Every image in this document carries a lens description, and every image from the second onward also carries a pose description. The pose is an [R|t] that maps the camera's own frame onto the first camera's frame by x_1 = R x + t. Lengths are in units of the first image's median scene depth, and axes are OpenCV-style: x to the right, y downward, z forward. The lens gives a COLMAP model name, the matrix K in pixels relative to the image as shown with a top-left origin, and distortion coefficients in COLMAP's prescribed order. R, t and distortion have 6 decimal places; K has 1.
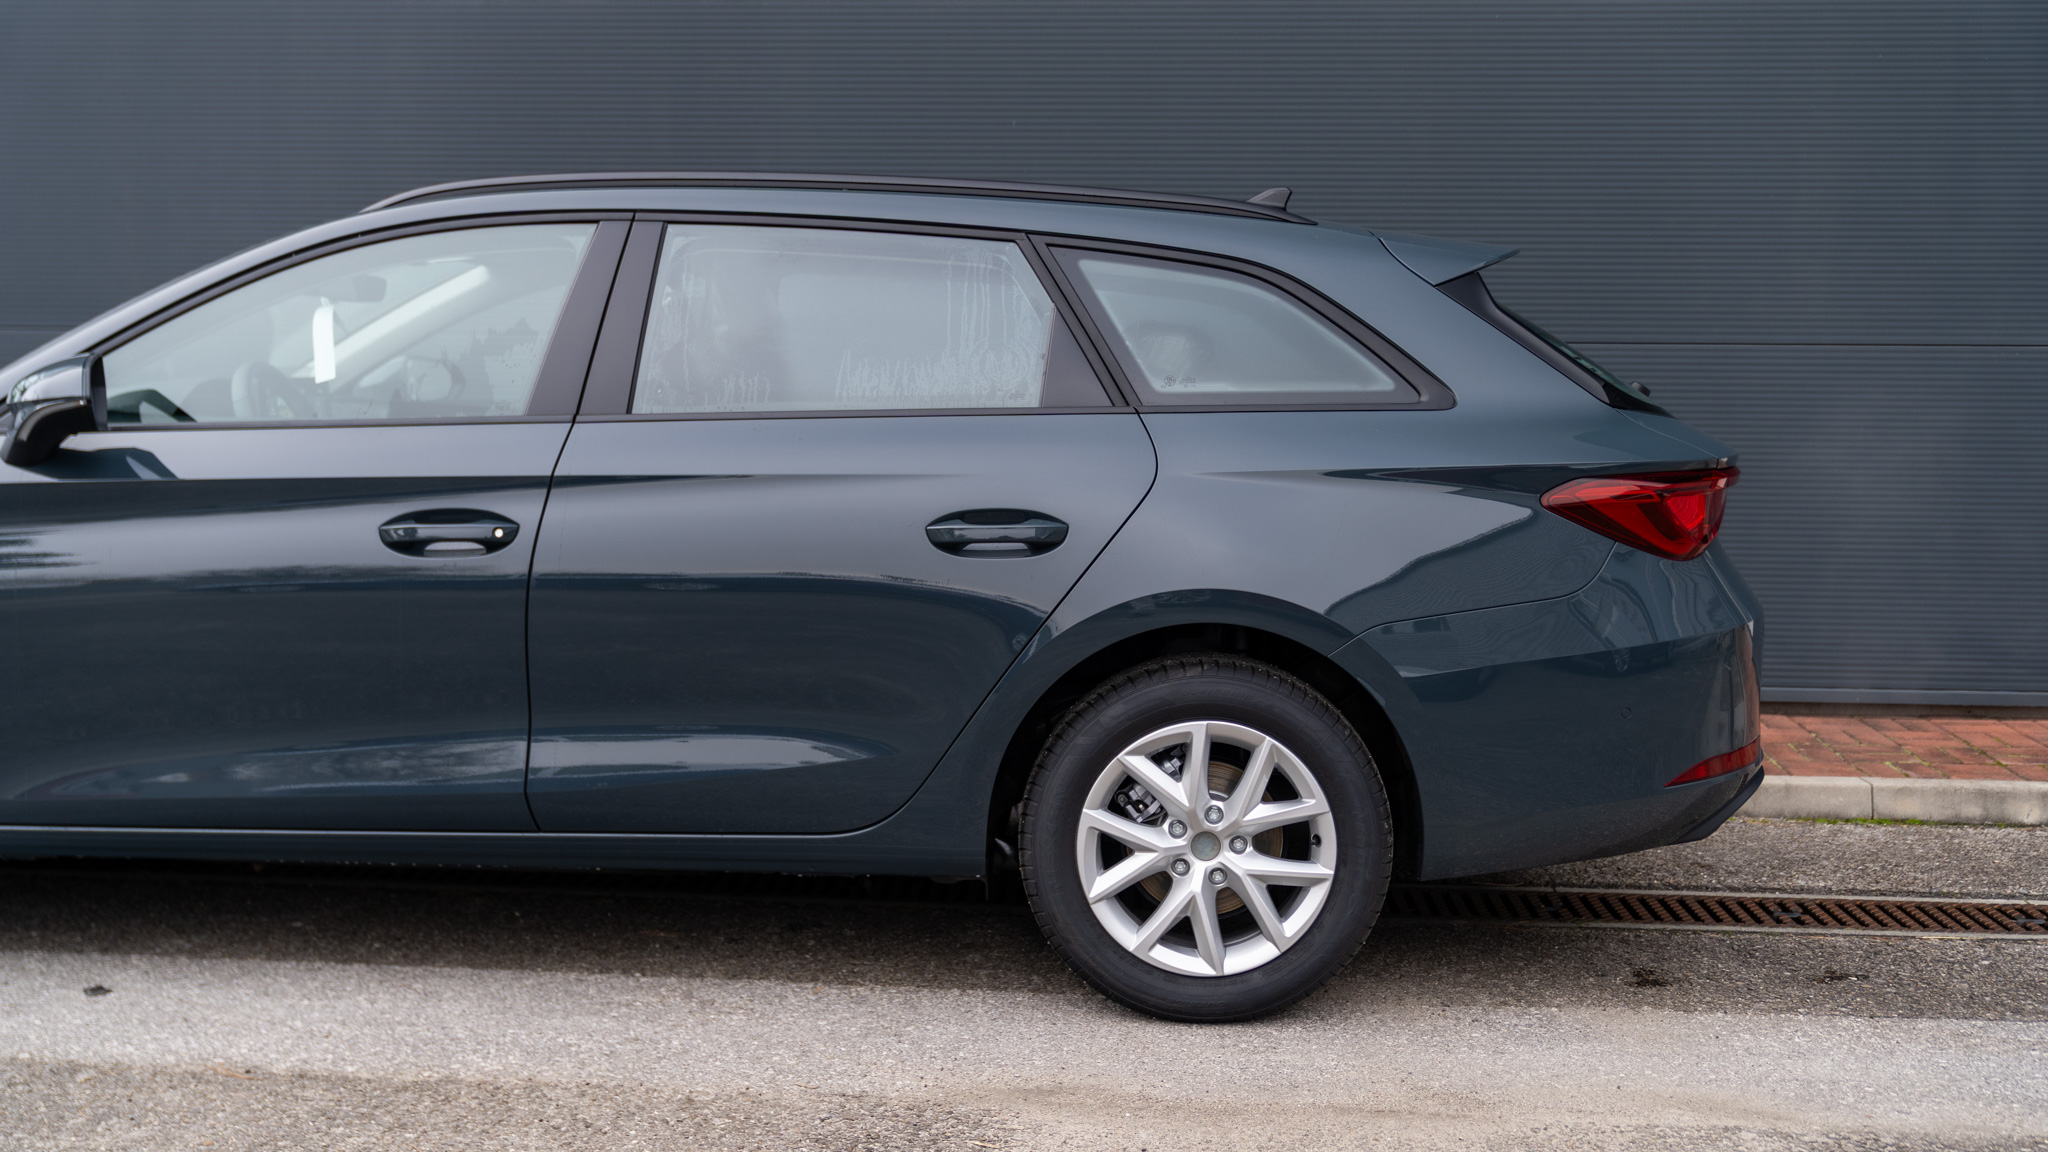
lens RADIAL K [[2287.2, 0, 1024.0], [0, 2287.2, 576.0], [0, 0, 1]] dist [-0.007997, 0.011509]
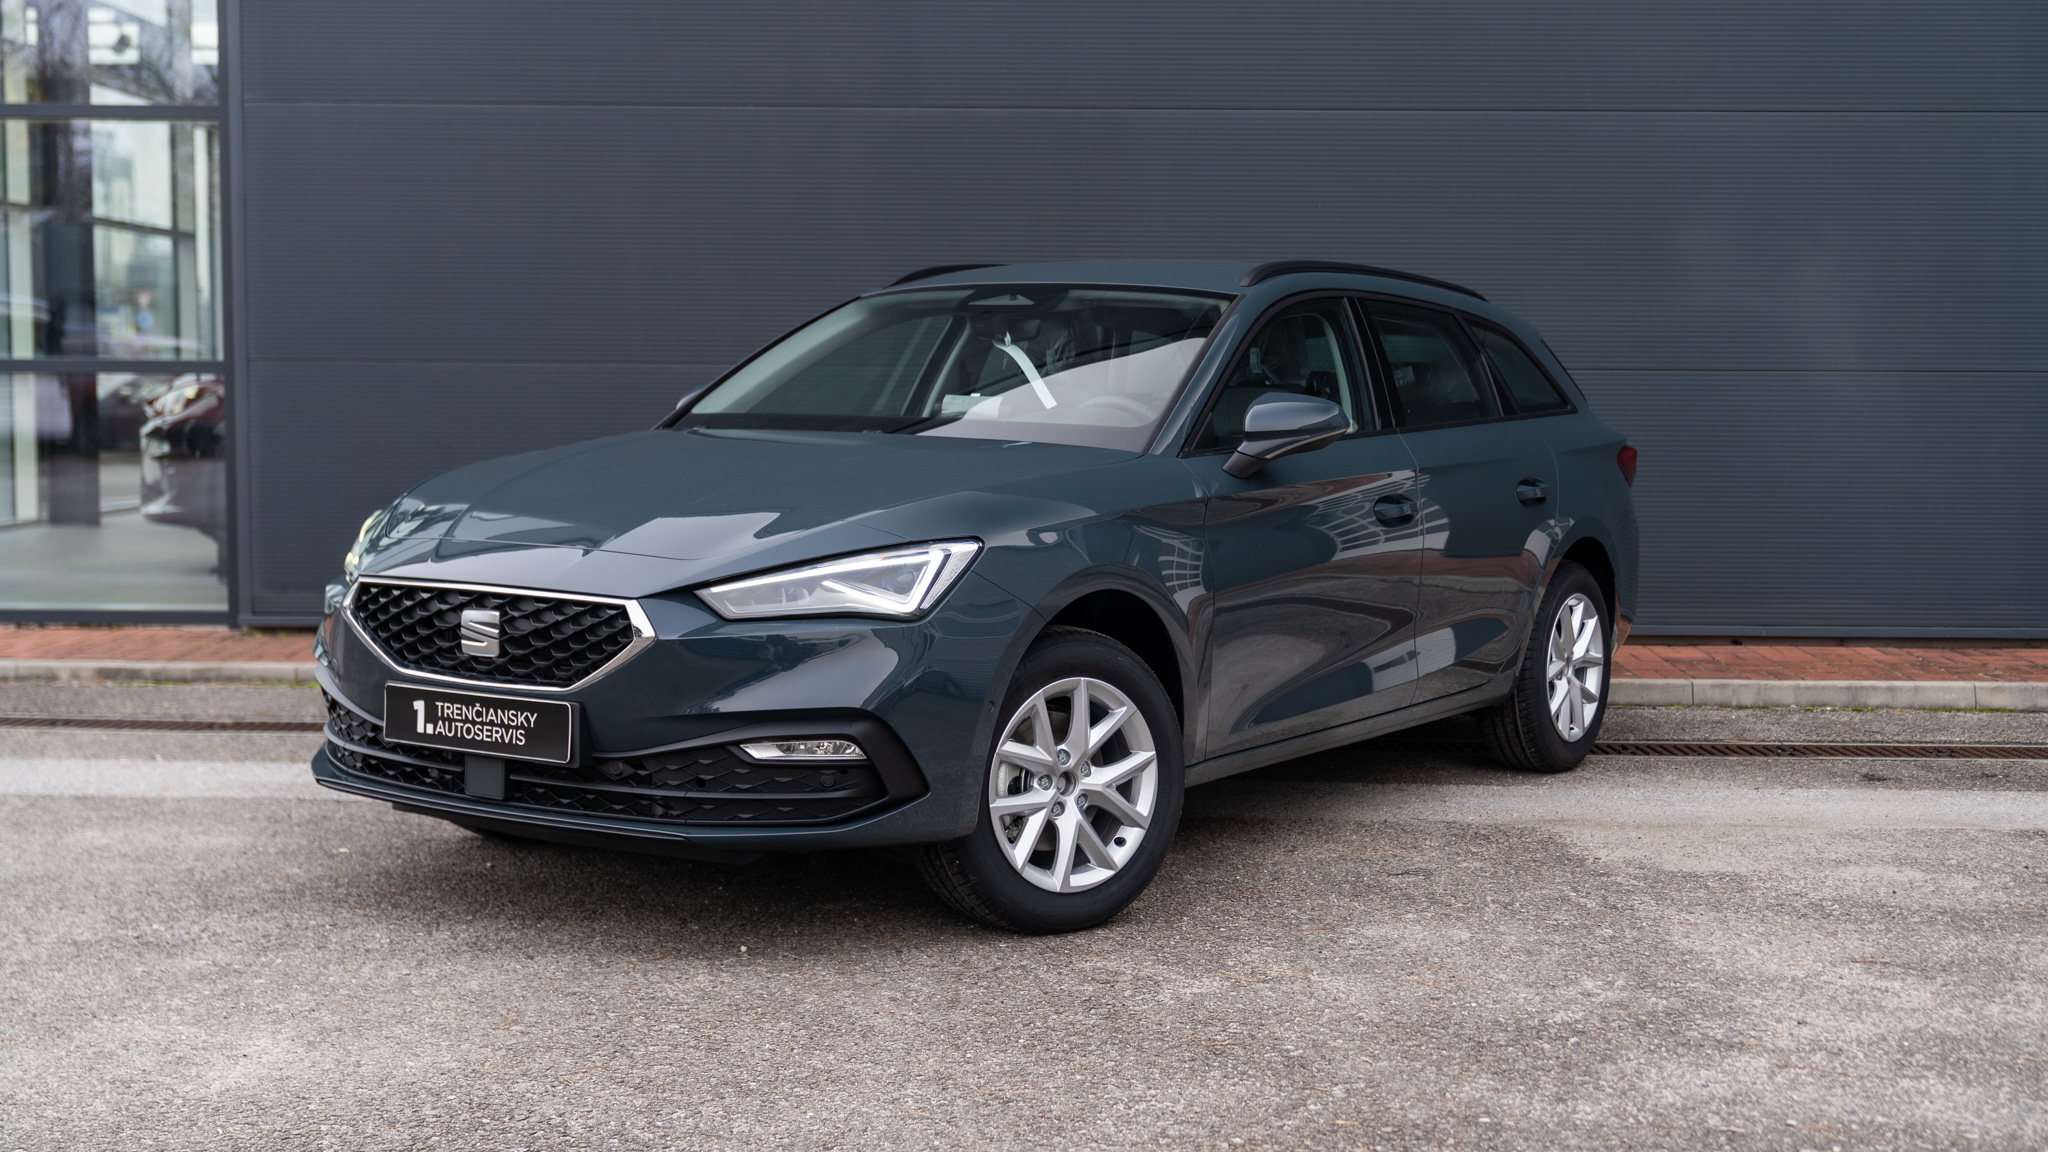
lens RADIAL K [[2551.3, 0, 1024.0], [0, 2551.3, 576.0], [0, 0, 1]] dist [0.009949, -0.006963]
pose [[0.998119, -0.007869, 0.060800, -0.454238], [0.008815, 0.999844, -0.015310, 0.063434], [-0.060670, 0.015817, 0.998033, -0.789103]]
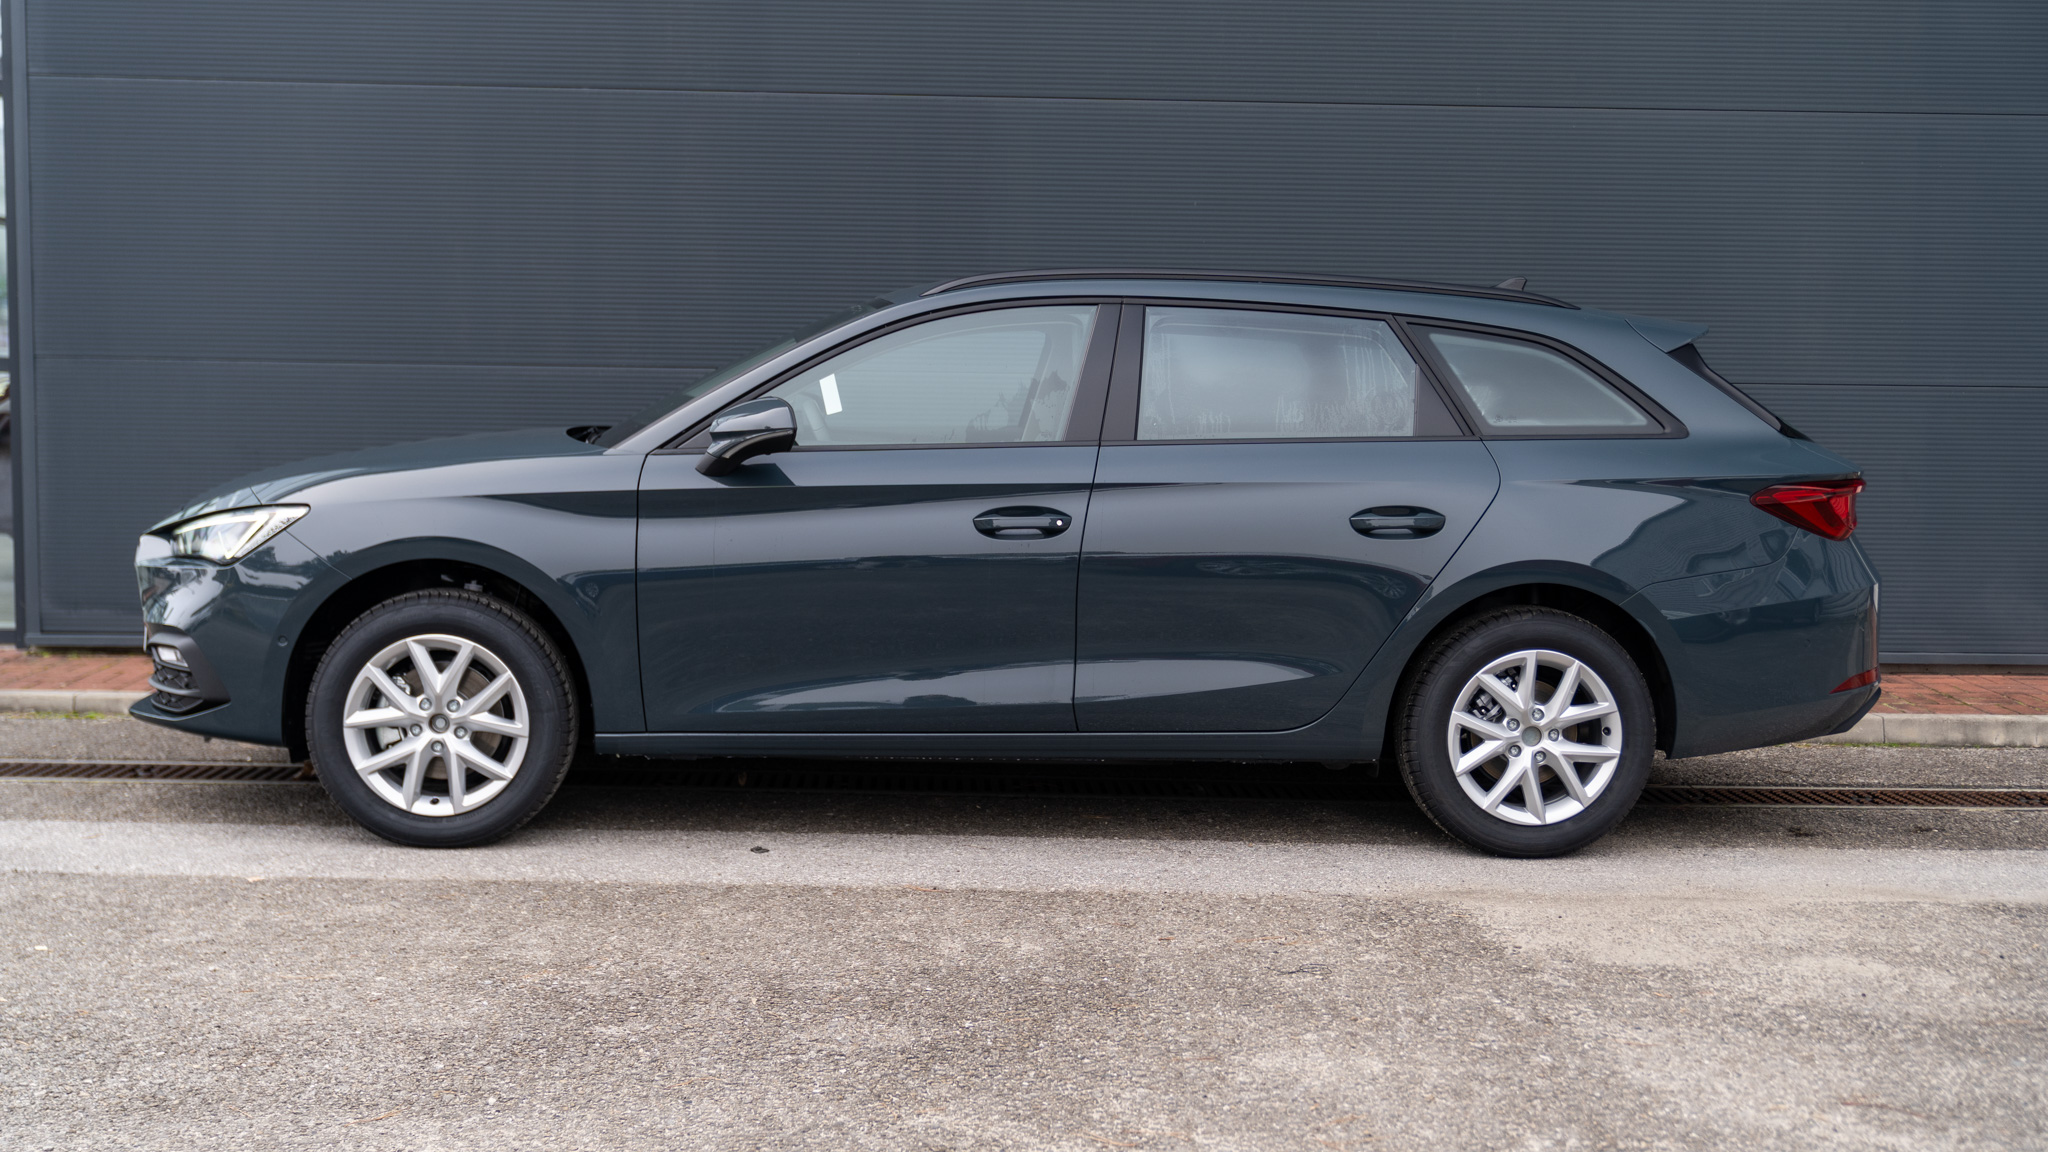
lens RADIAL K [[2378.4, 0, 1024.0], [0, 2378.4, 576.0], [0, 0, 1]] dist [0.006594, 0.009577]
pose [[0.993952, -0.004099, 0.109739, -0.409160], [0.005091, 0.999949, -0.008759, 0.027147], [-0.109698, 0.009265, 0.993922, -0.477150]]
